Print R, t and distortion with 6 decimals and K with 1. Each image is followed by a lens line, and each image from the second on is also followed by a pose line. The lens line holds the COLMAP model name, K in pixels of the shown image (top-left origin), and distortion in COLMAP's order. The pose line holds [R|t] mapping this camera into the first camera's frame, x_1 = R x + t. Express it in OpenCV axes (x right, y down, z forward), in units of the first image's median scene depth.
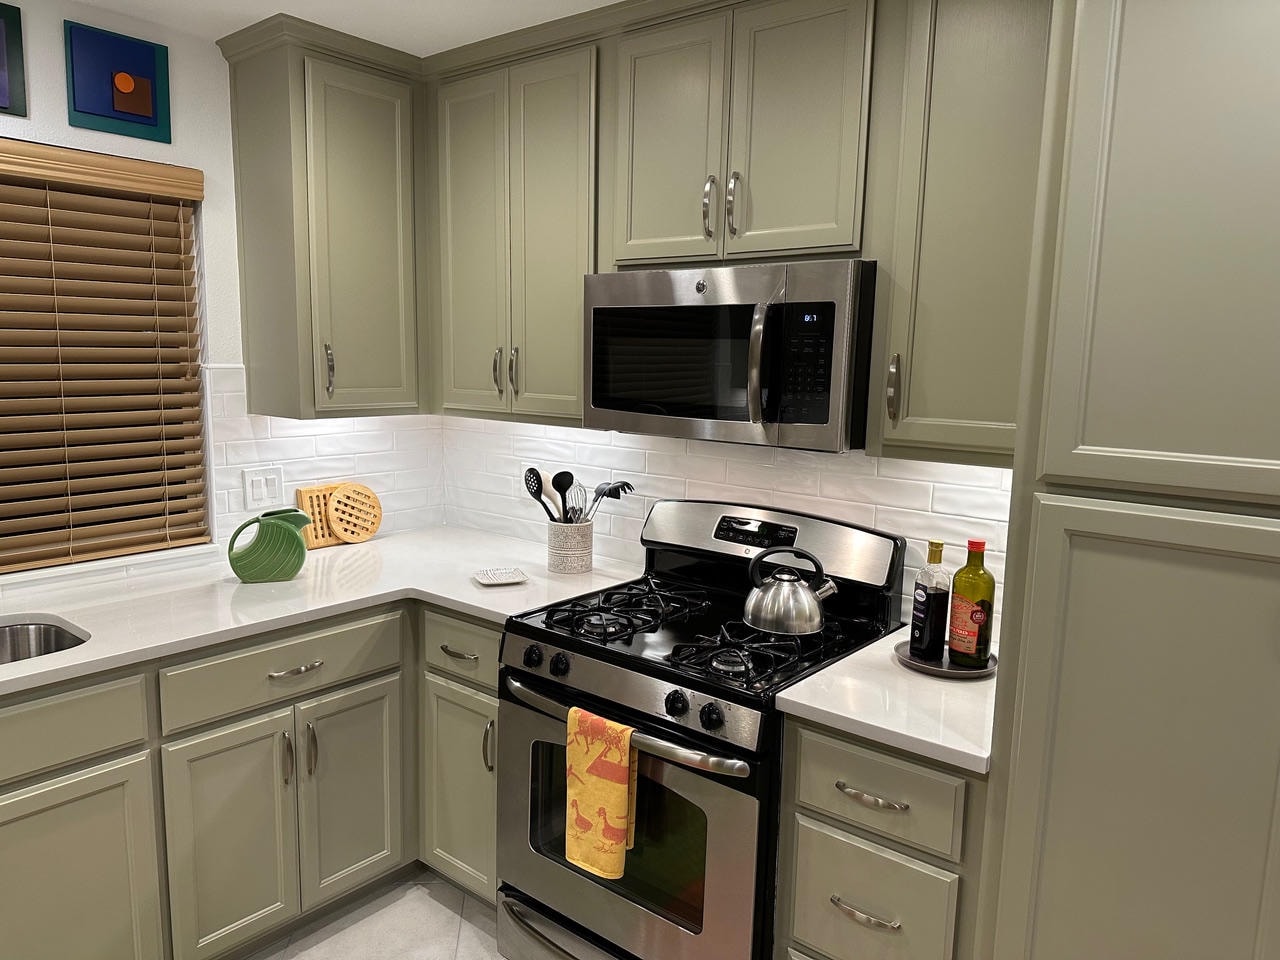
lens RADIAL K [[891.8, 0, 647.5], [0, 891.8, 480.4], [0, 0, 1]] dist [0.033406, -0.038584]
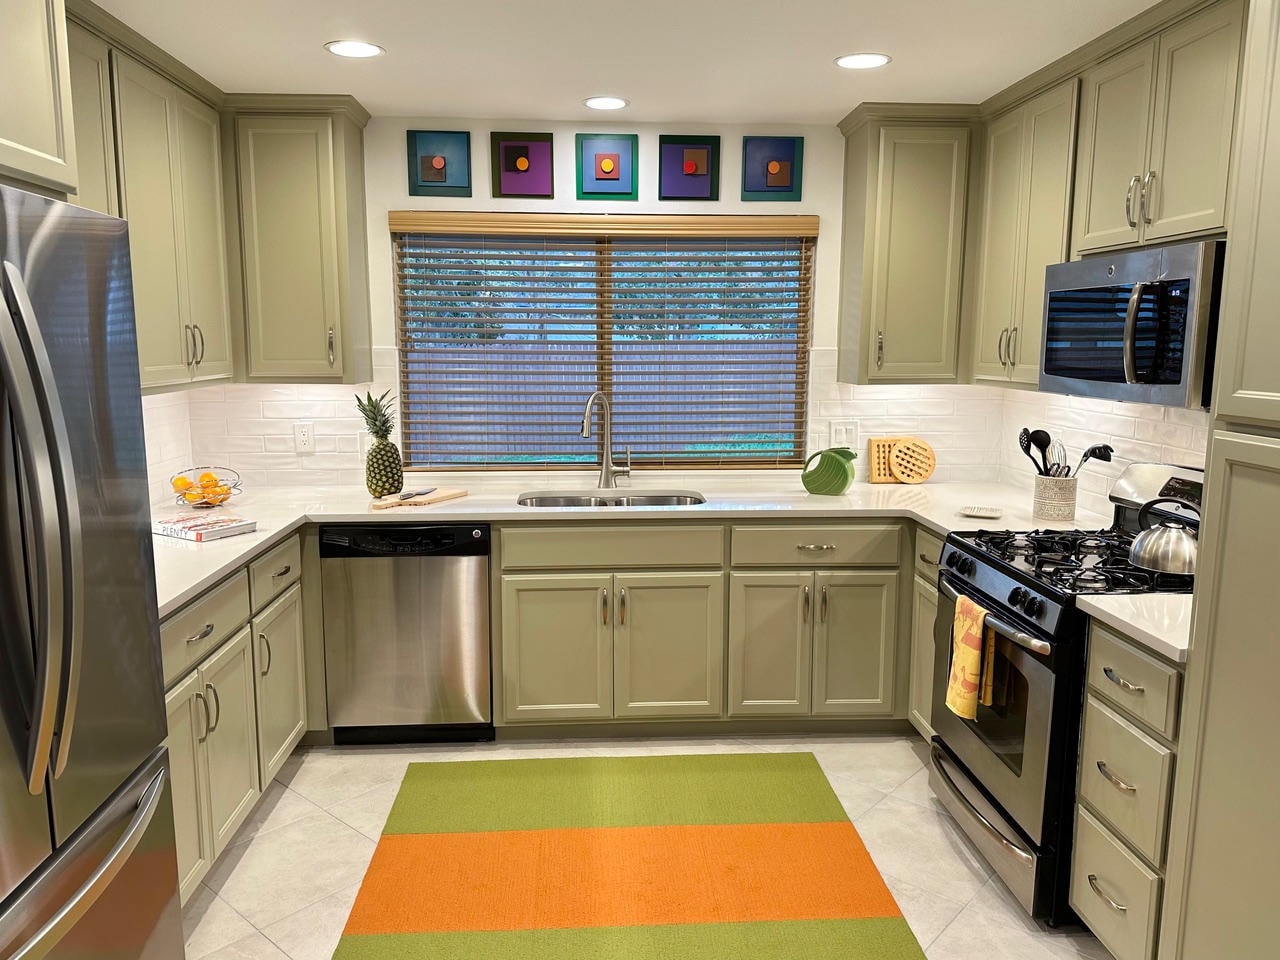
lens RADIAL K [[891.8, 0, 637.7], [0, 891.8, 478.2], [0, 0, 1]] dist [0.033406, -0.038584]
pose [[0.681424, 0.091382, -0.726161, 0.428637], [-0.089292, 0.995143, 0.041441, 0.053346], [0.726421, 0.036602, 0.686274, -0.223408]]
